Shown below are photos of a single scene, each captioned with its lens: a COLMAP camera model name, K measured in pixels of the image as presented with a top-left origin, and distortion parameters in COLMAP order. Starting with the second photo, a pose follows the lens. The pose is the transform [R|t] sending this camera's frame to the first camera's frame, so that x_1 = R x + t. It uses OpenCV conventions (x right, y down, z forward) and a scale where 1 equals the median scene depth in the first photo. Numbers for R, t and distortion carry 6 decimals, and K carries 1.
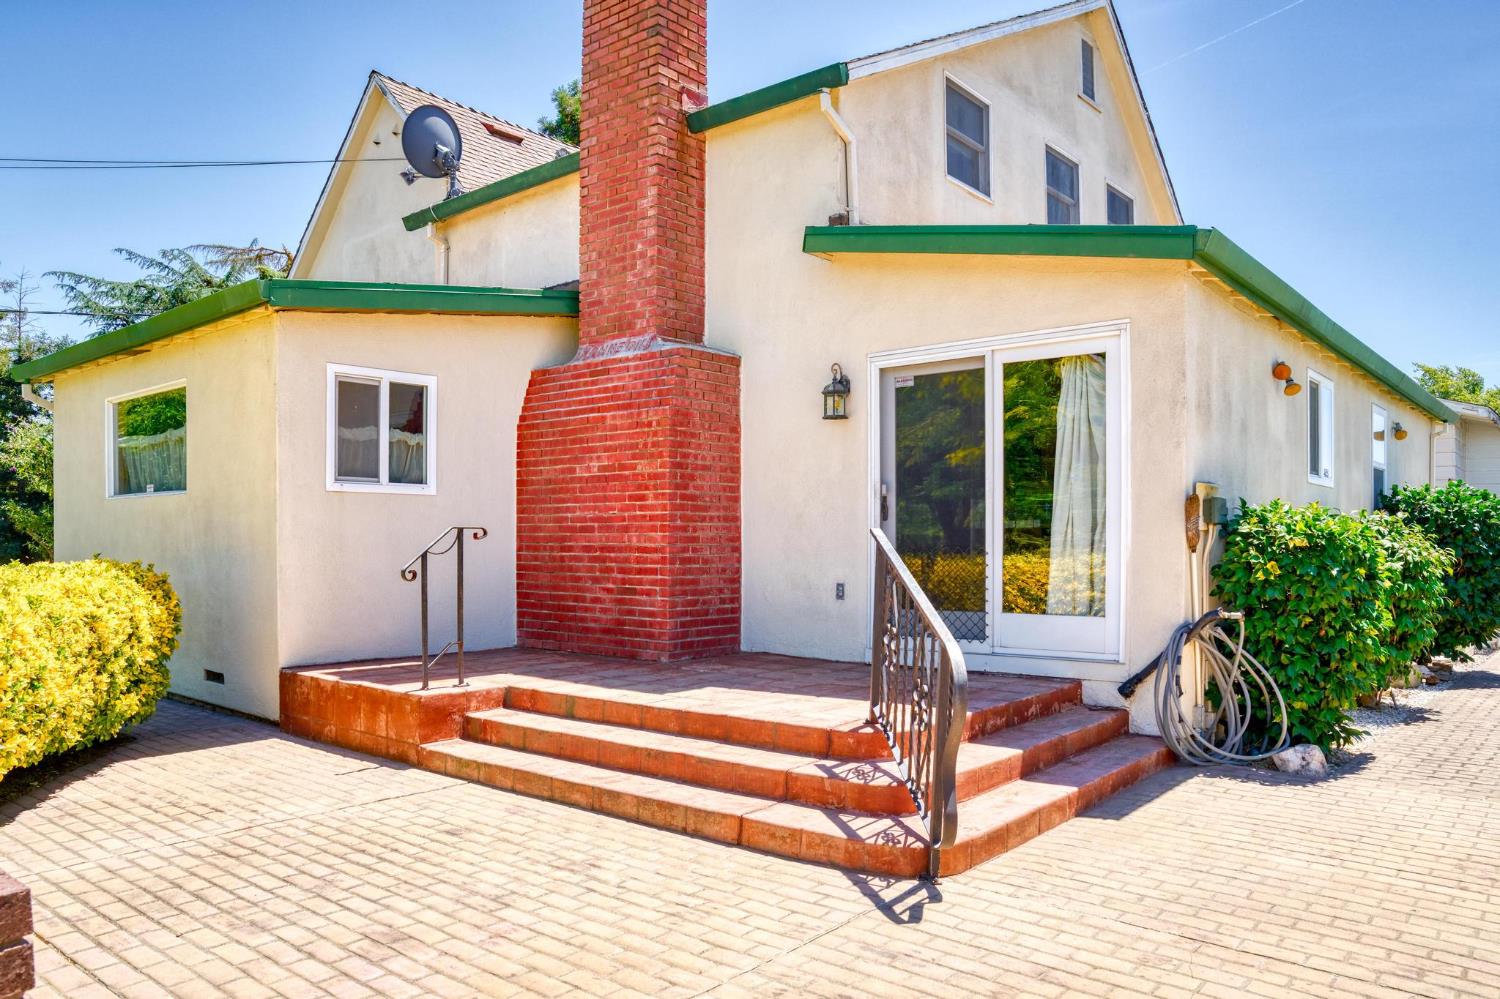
lens RADIAL K [[1120.9, 0, 740.5], [0, 1120.9, 500.9], [0, 0, 1]] dist [-0.073580, -0.001162]
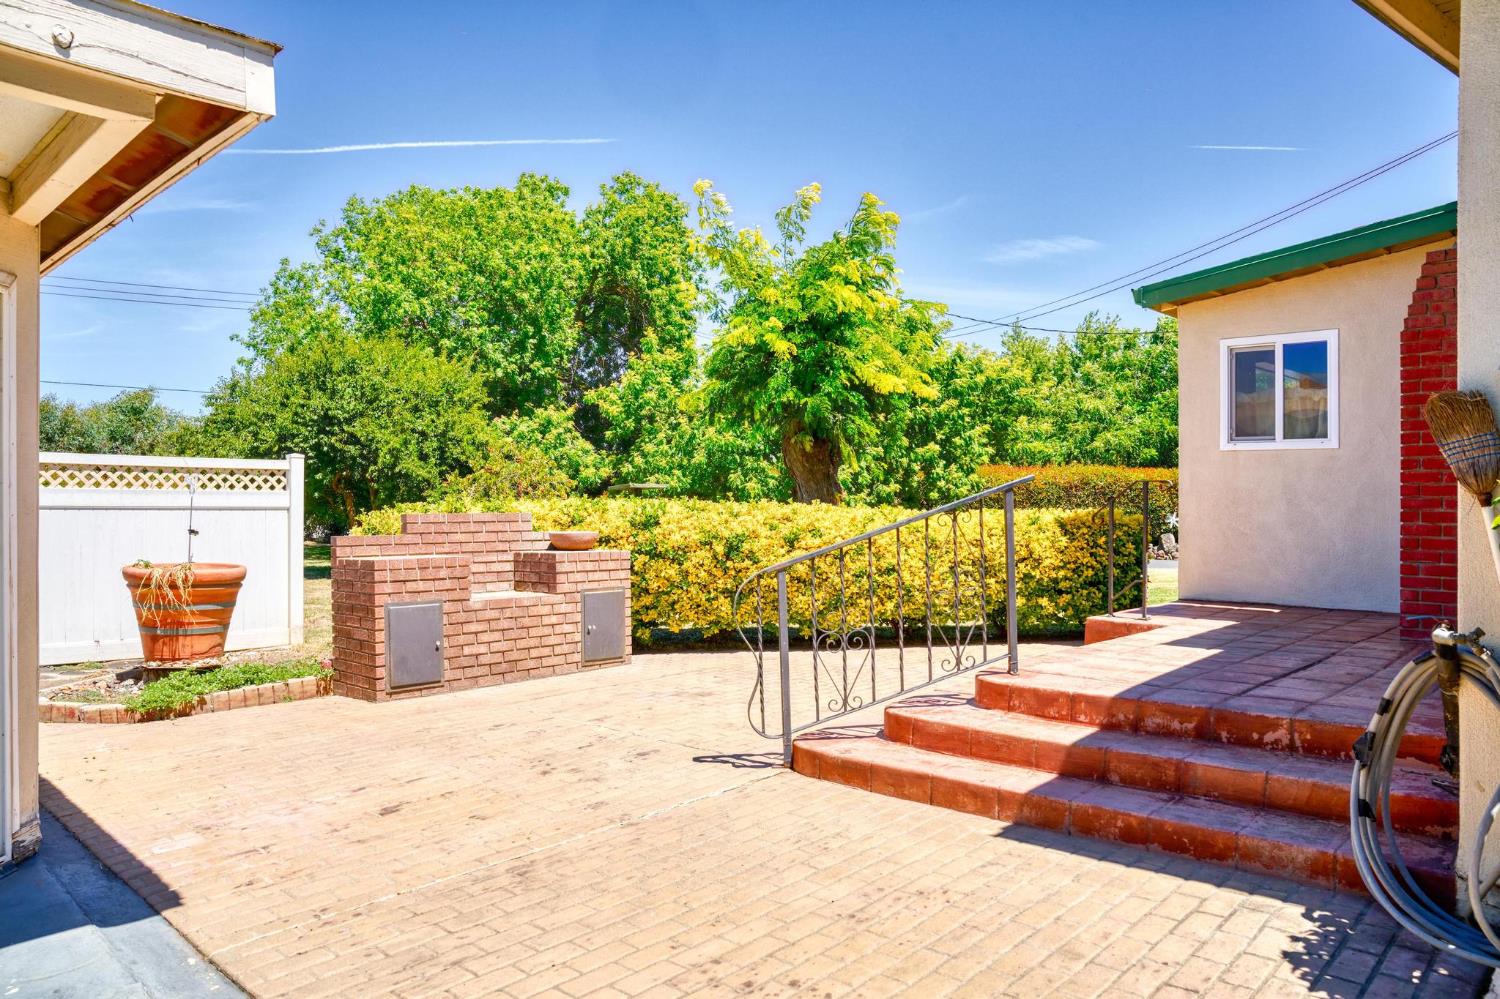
lens RADIAL K [[1017.5, 0, 739.7], [0, 1017.5, 488.5], [0, 0, 1]] dist [-0.068626, 0.004835]
pose [[-0.054769, -0.007768, -0.998469, 0.677523], [0.024773, 0.999651, -0.009136, 0.026812], [0.998192, -0.025235, -0.054558, 0.543679]]
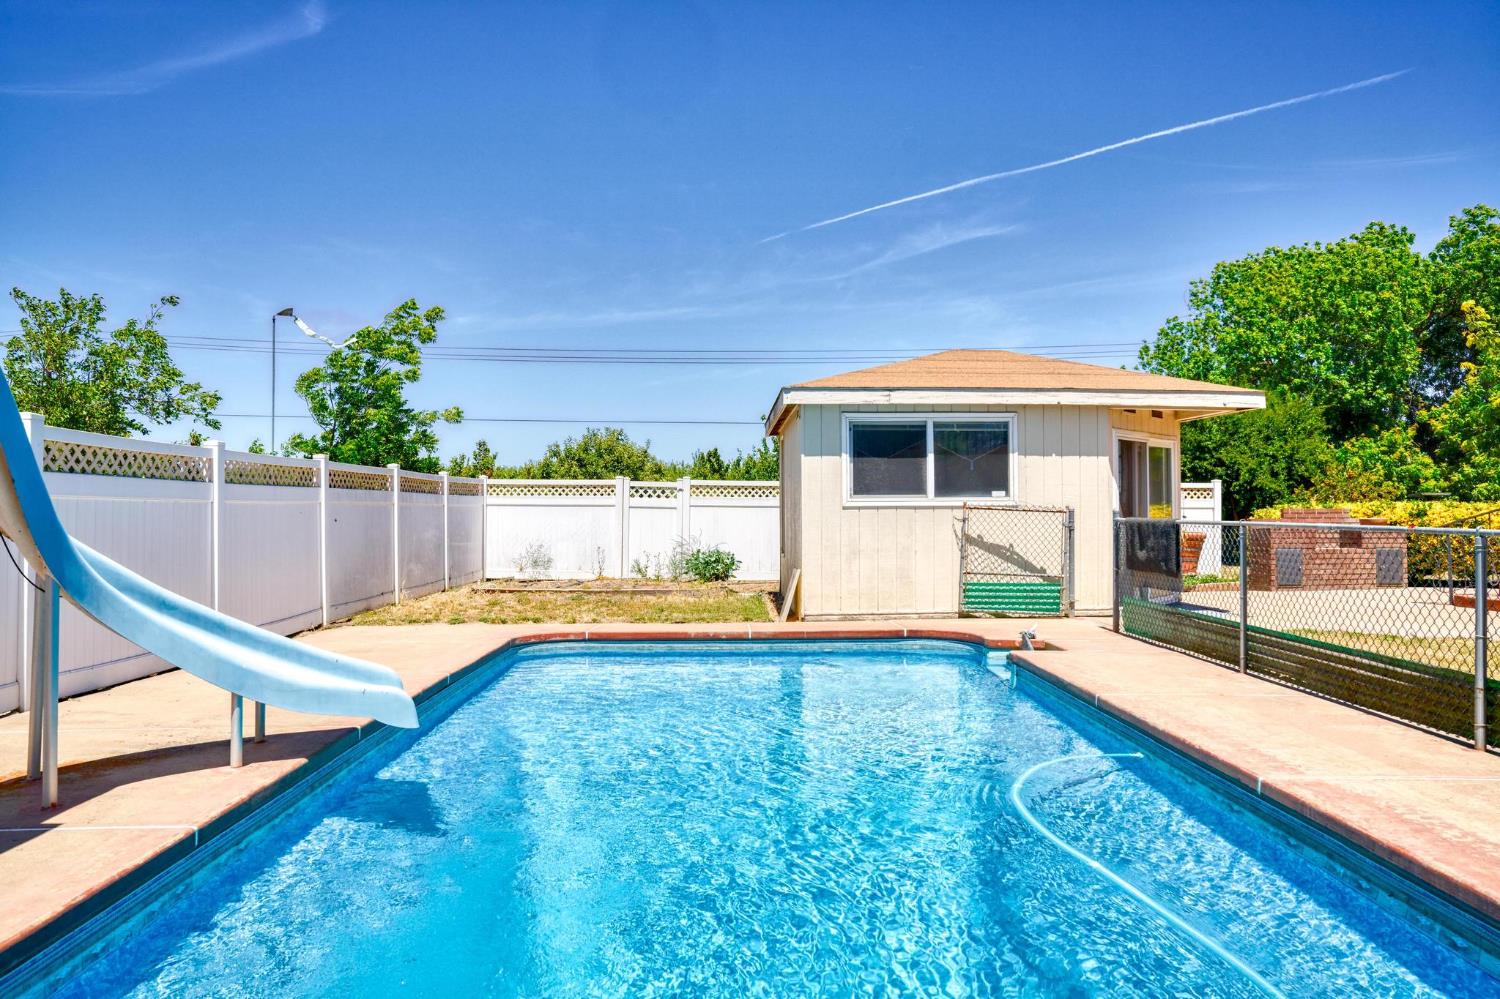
lens RADIAL K [[1017.5, 0, 743.9], [0, 1017.5, 490.4], [0, 0, 1]] dist [-0.068626, 0.004835]
pose [[-0.739448, -0.013828, -0.673071, 1.714025], [0.014620, 0.999223, -0.036589, 0.052399], [0.673055, -0.036896, -0.738672, 0.872048]]
